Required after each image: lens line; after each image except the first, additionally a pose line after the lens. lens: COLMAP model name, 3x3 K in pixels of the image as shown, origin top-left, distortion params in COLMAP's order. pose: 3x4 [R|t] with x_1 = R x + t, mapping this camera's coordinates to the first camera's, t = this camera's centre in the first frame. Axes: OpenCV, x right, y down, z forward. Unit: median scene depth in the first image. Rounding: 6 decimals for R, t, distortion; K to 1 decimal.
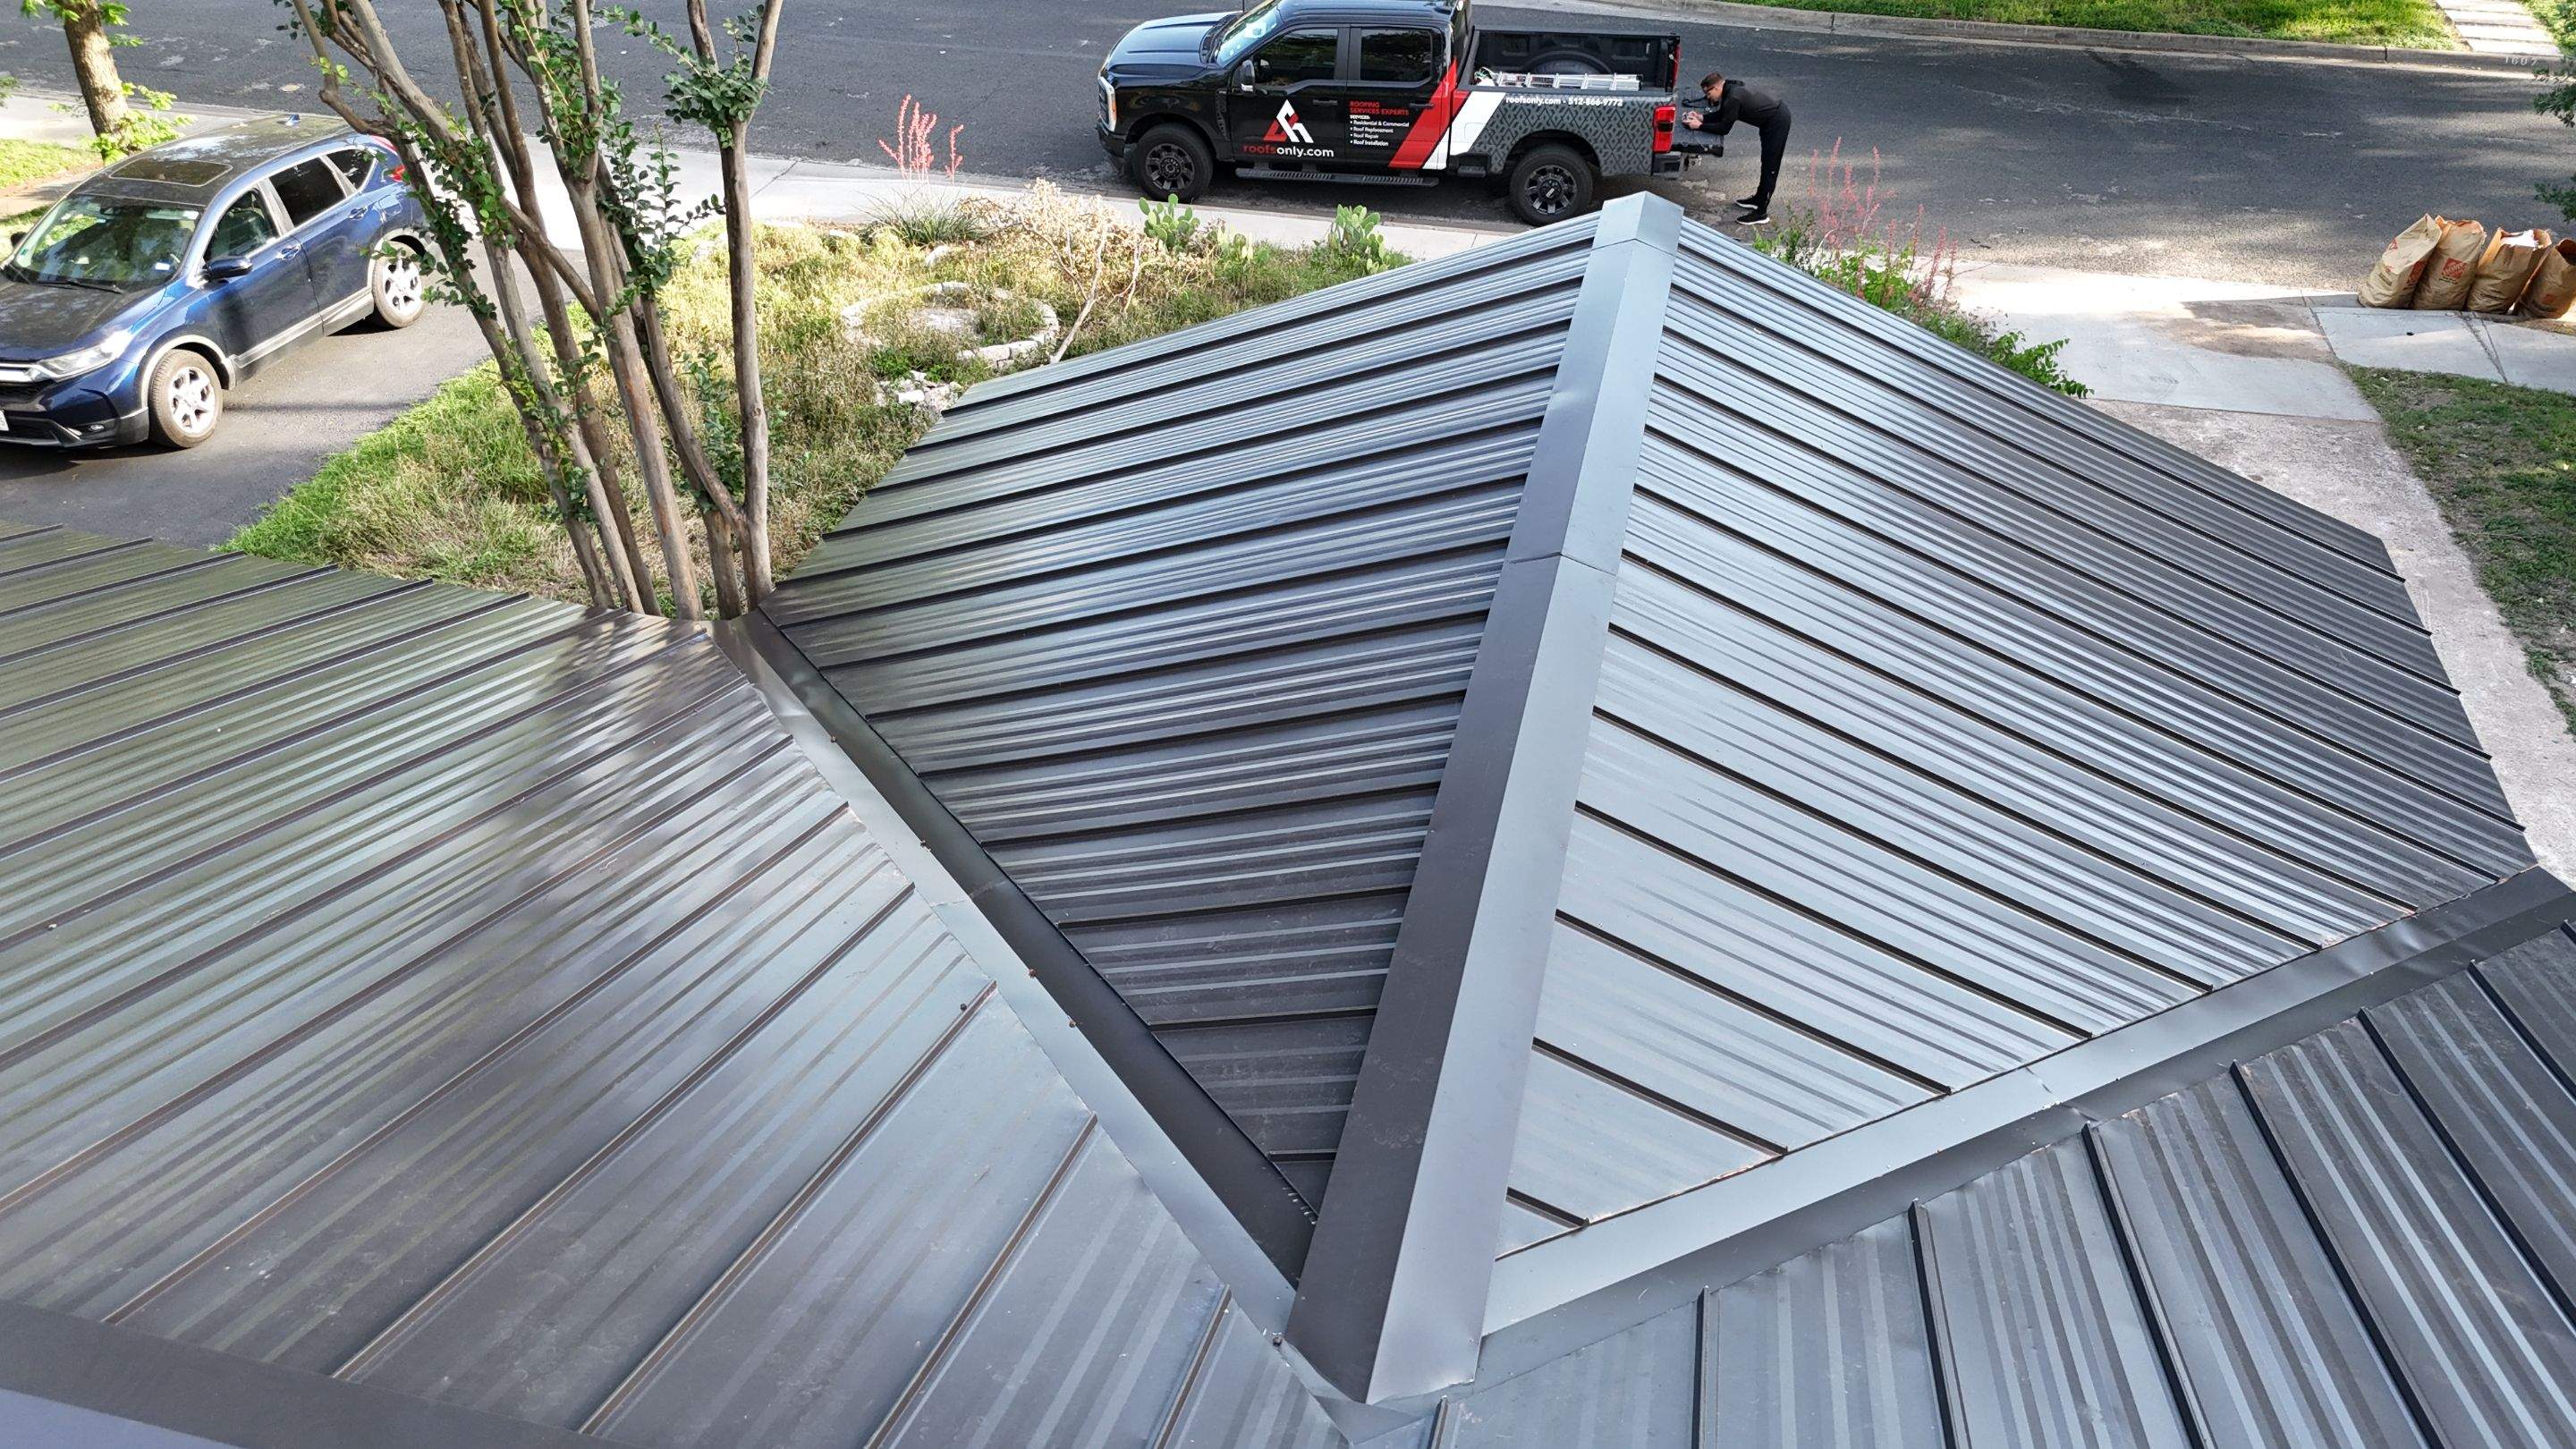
lens RADIAL K [[1900.0, 0, 1292.7], [0, 1900.0, 729.0], [0, 0, 1]] dist [0.067848, -0.059599]
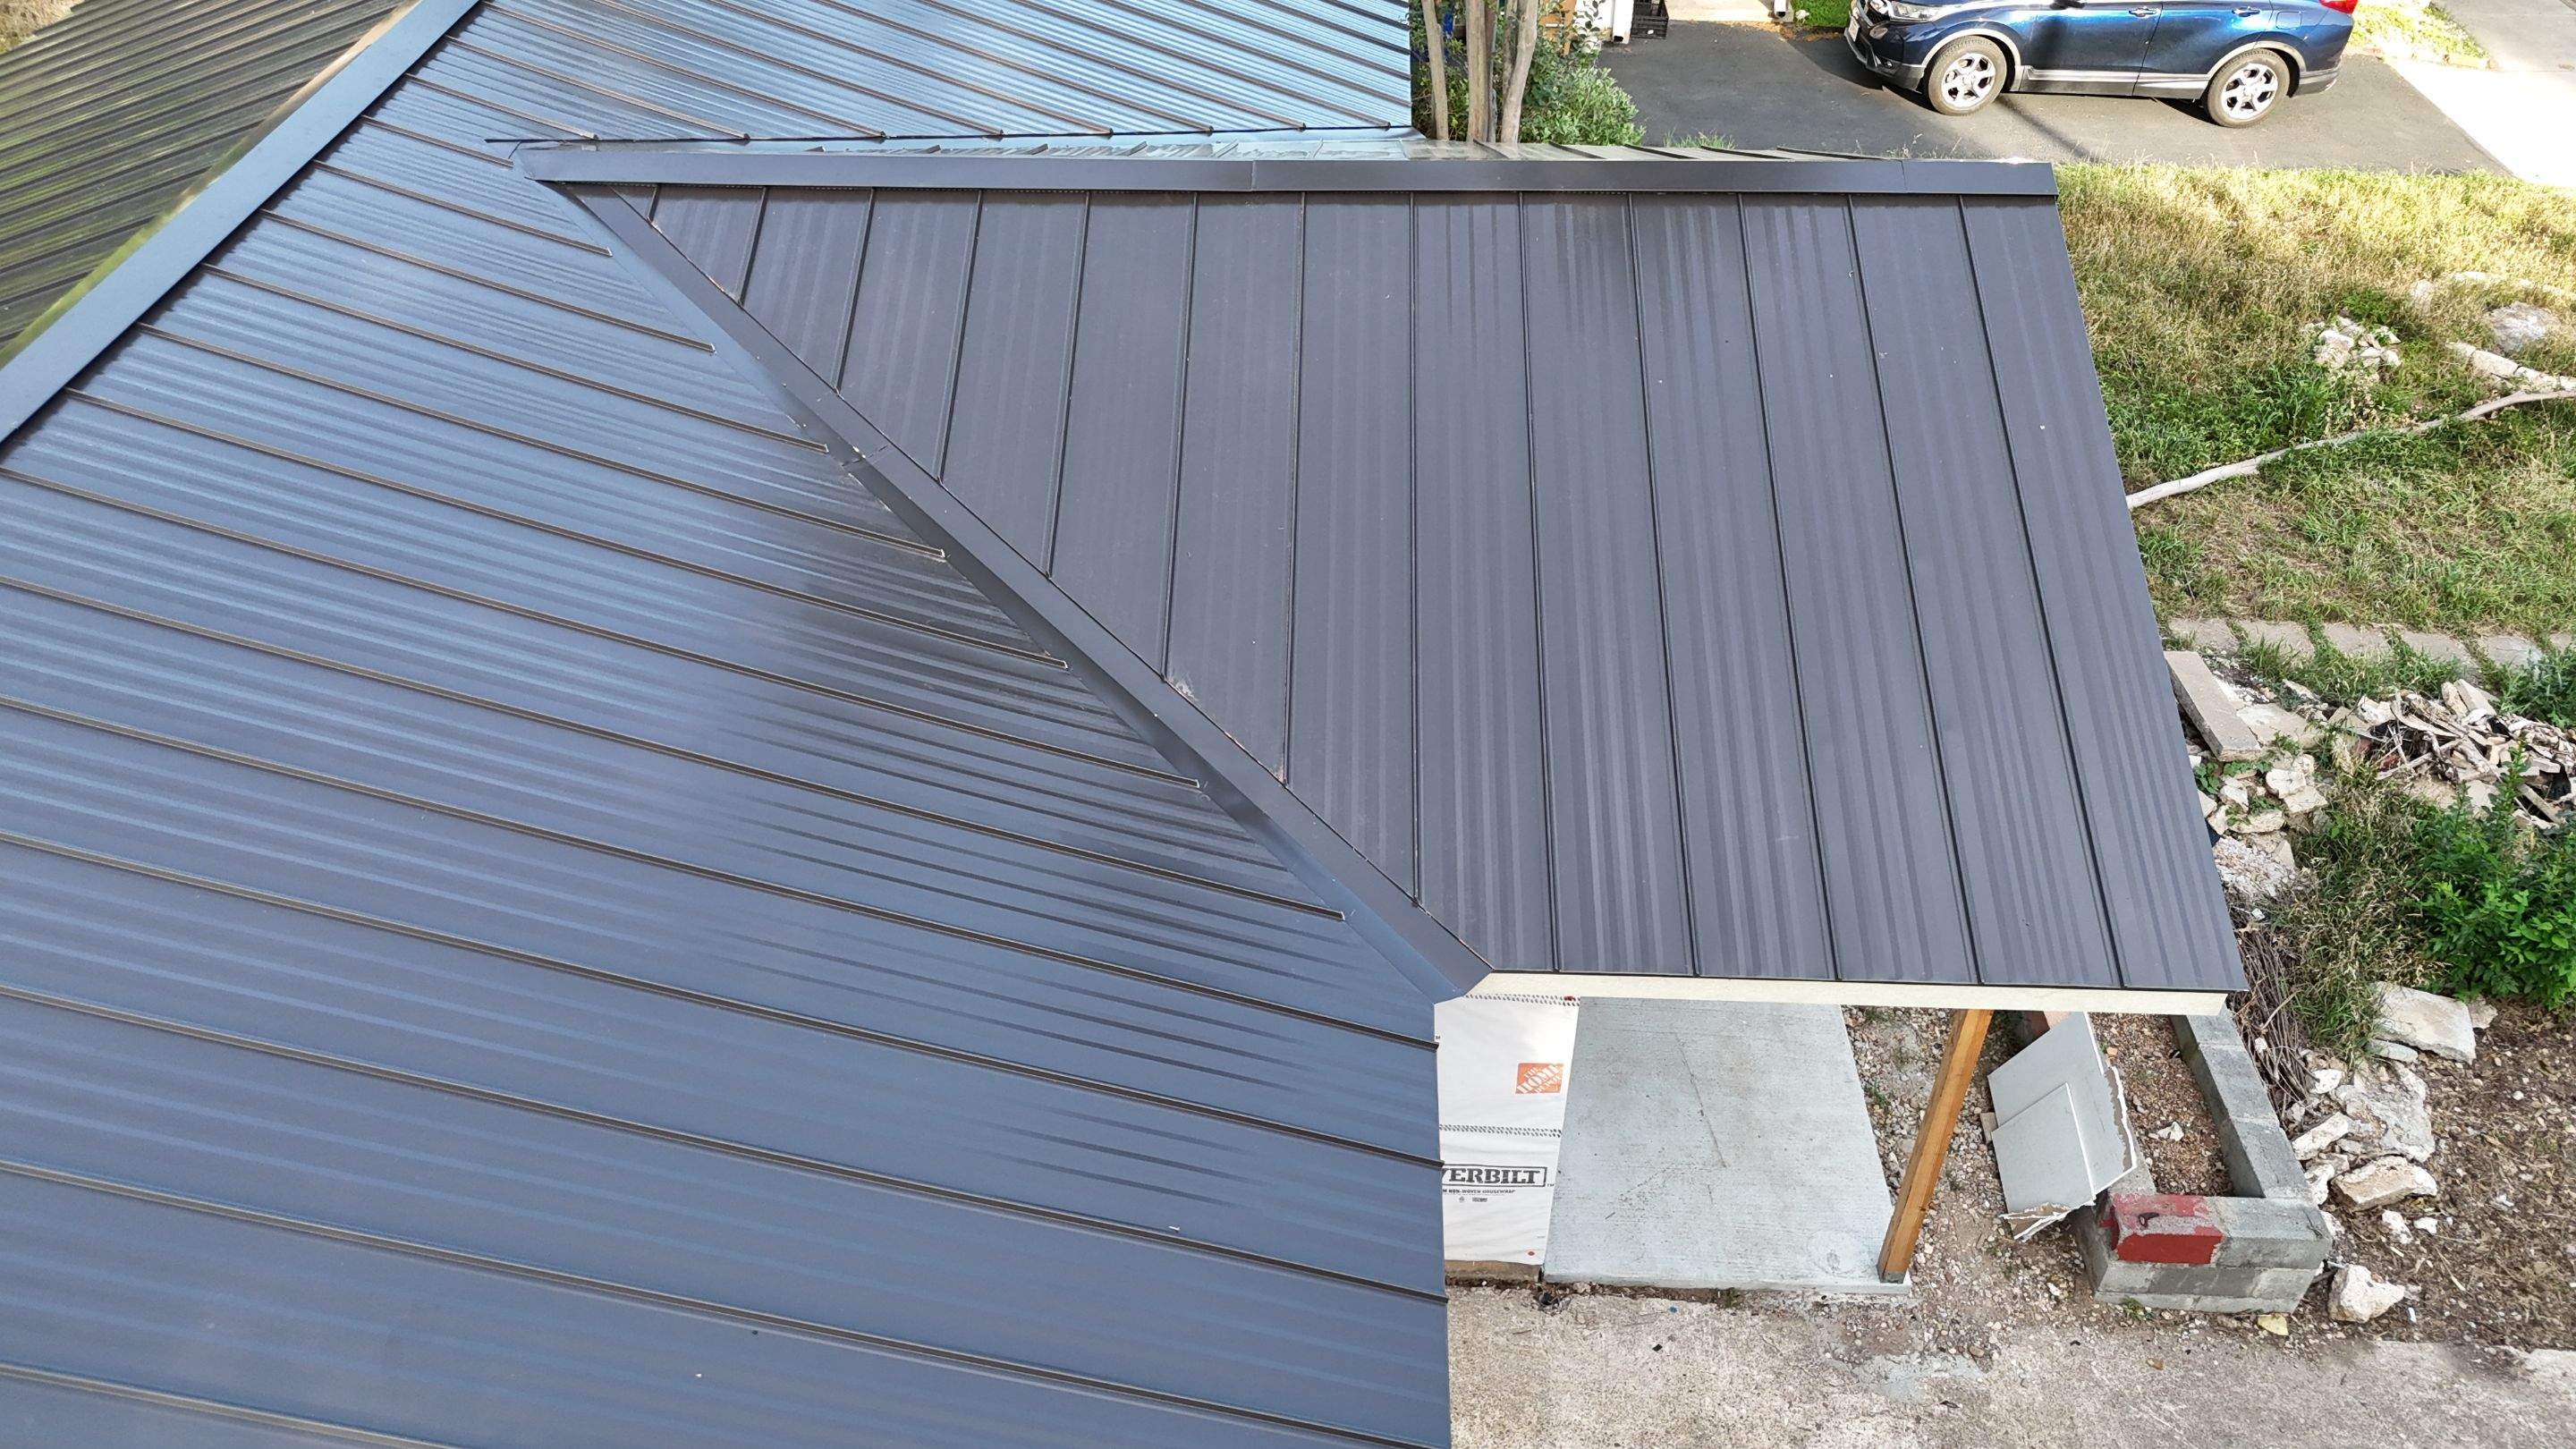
lens RADIAL K [[1900.0, 0, 1294.8], [0, 1900.0, 723.3], [0, 0, 1]] dist [0.067848, -0.059599]
pose [[0.200328, 0.609275, -0.767237, 0.580744], [-0.562392, 0.712752, 0.419166, -0.159464], [0.802237, 0.347517, 0.485435, 0.203805]]
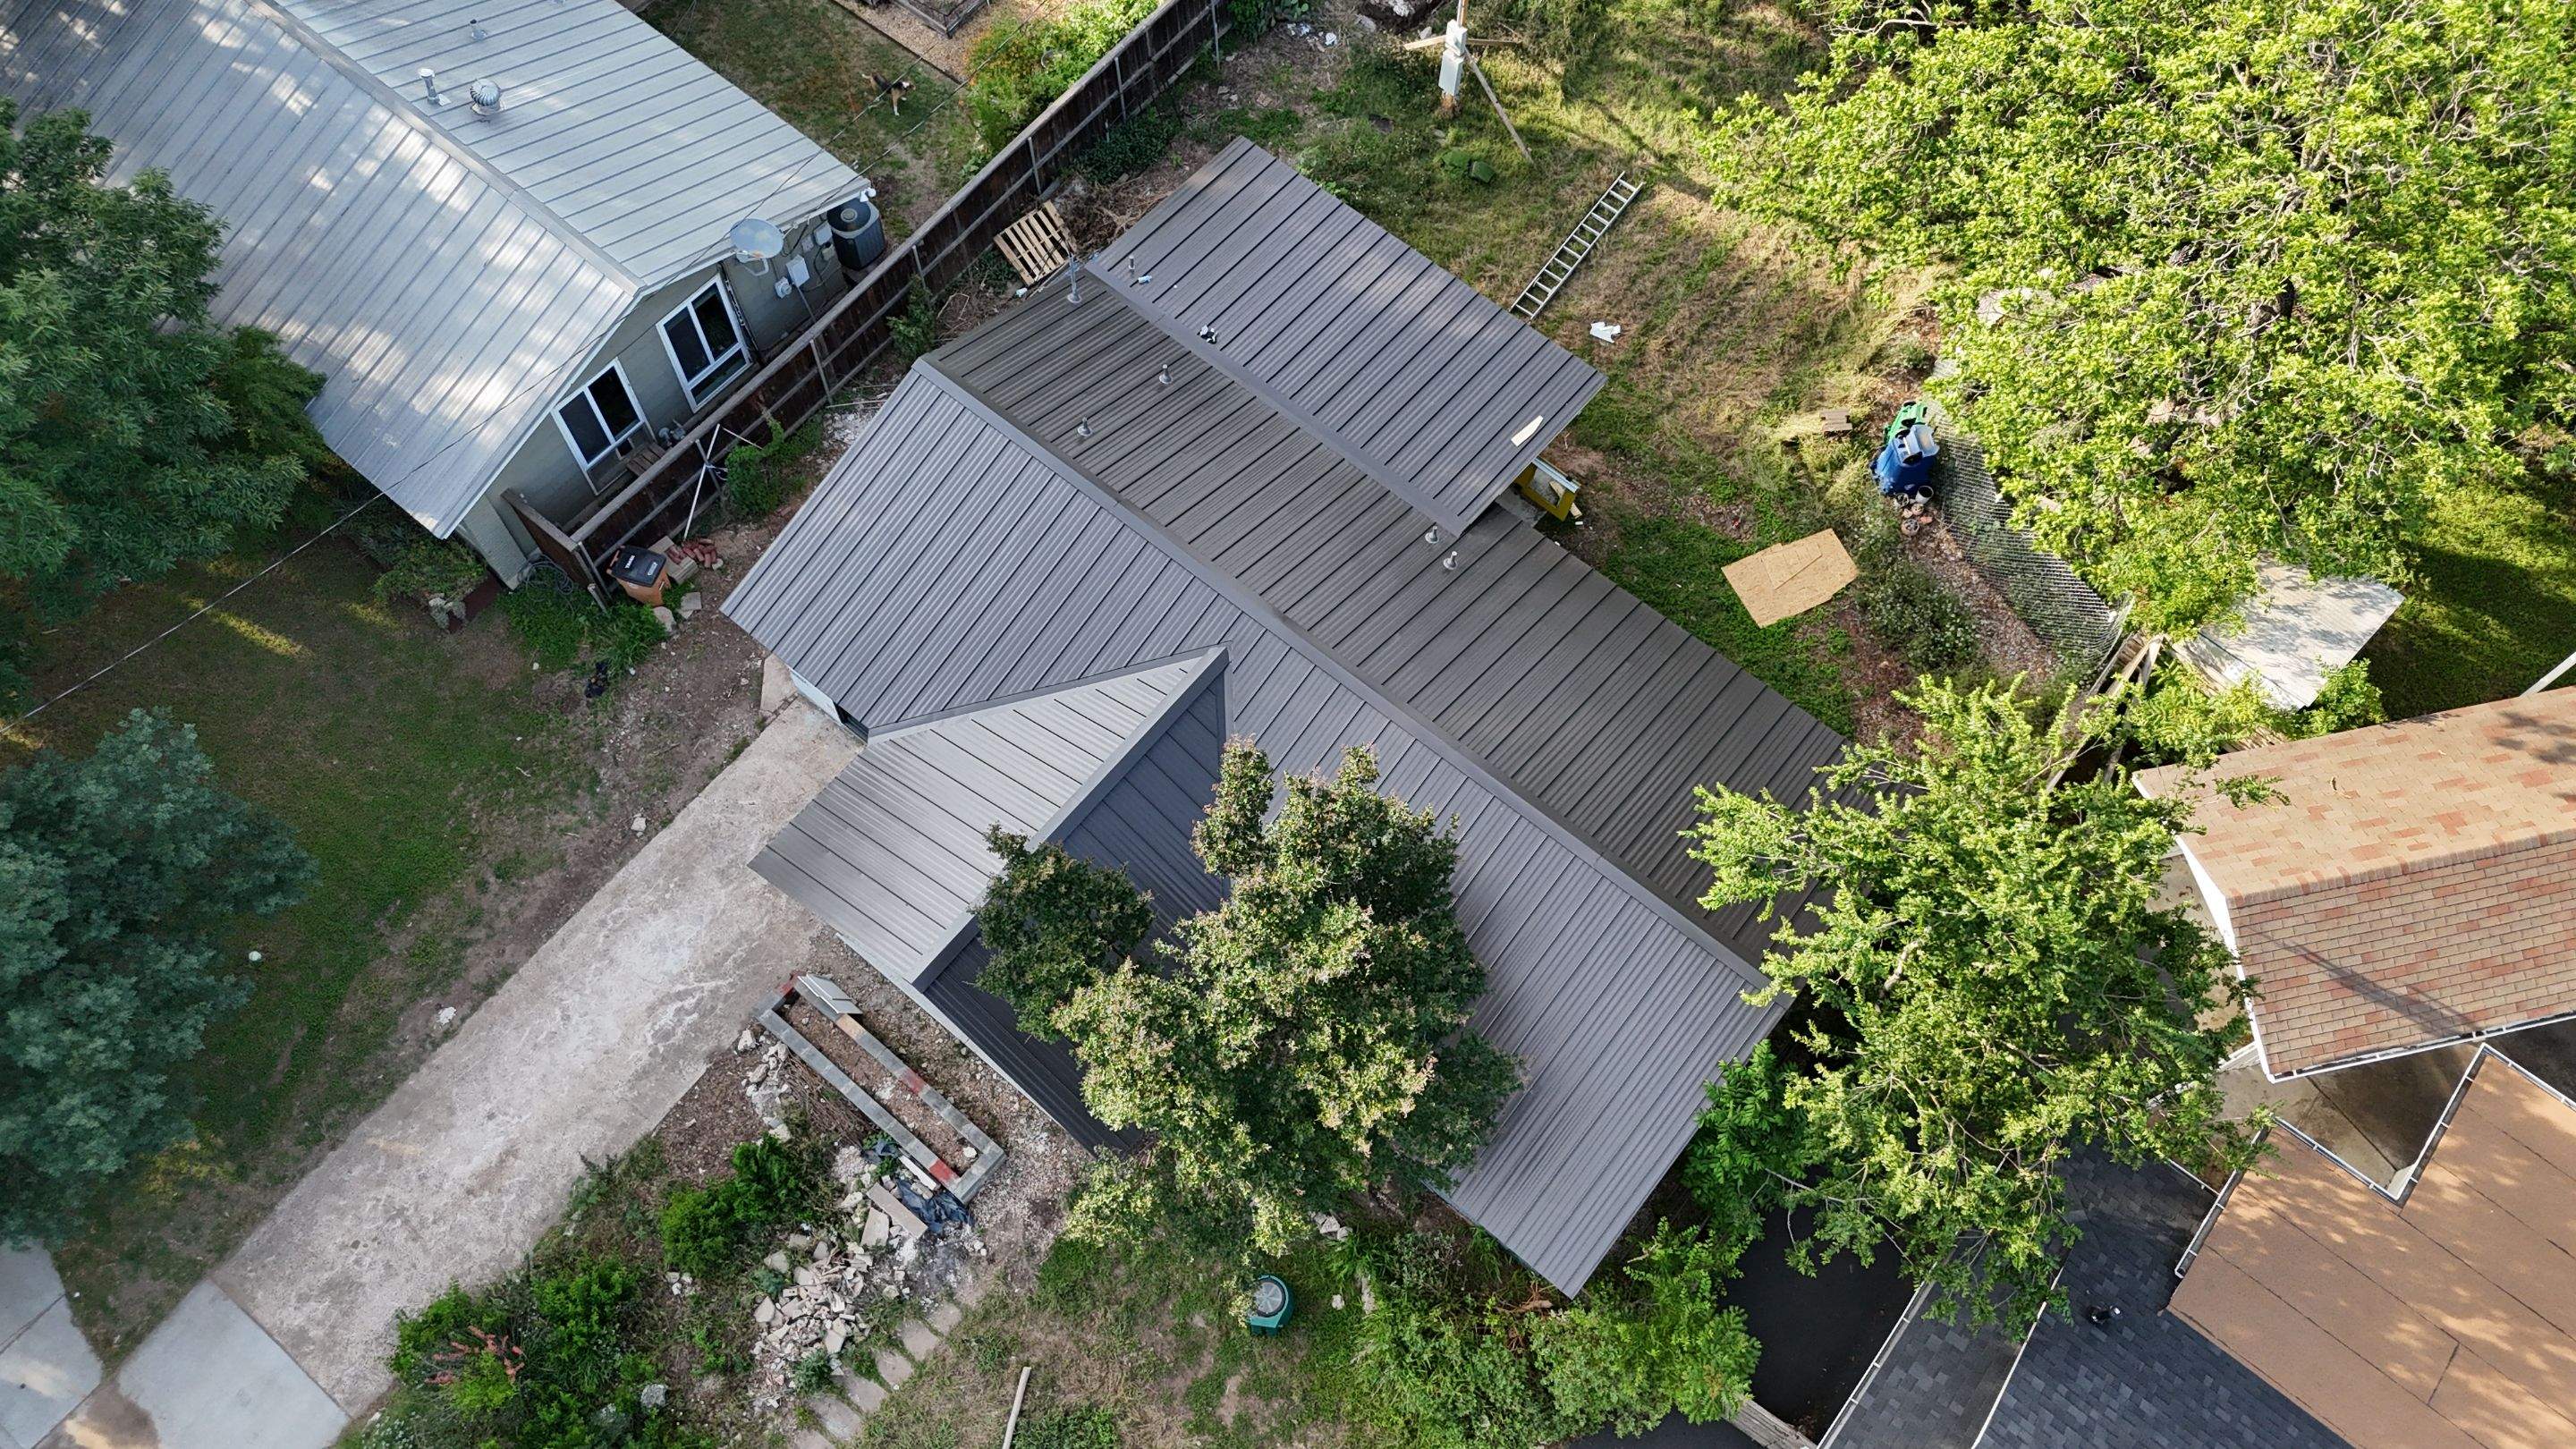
lens RADIAL K [[1900.0, 0, 1288.6], [0, 1900.0, 719.2], [0, 0, 1]] dist [0.067848, -0.059599]
pose [[-0.901521, -0.402854, 0.158012, -0.366224], [0.219240, -0.110391, 0.969406, -1.705345], [-0.373086, 0.908583, 0.187841, -0.070889]]
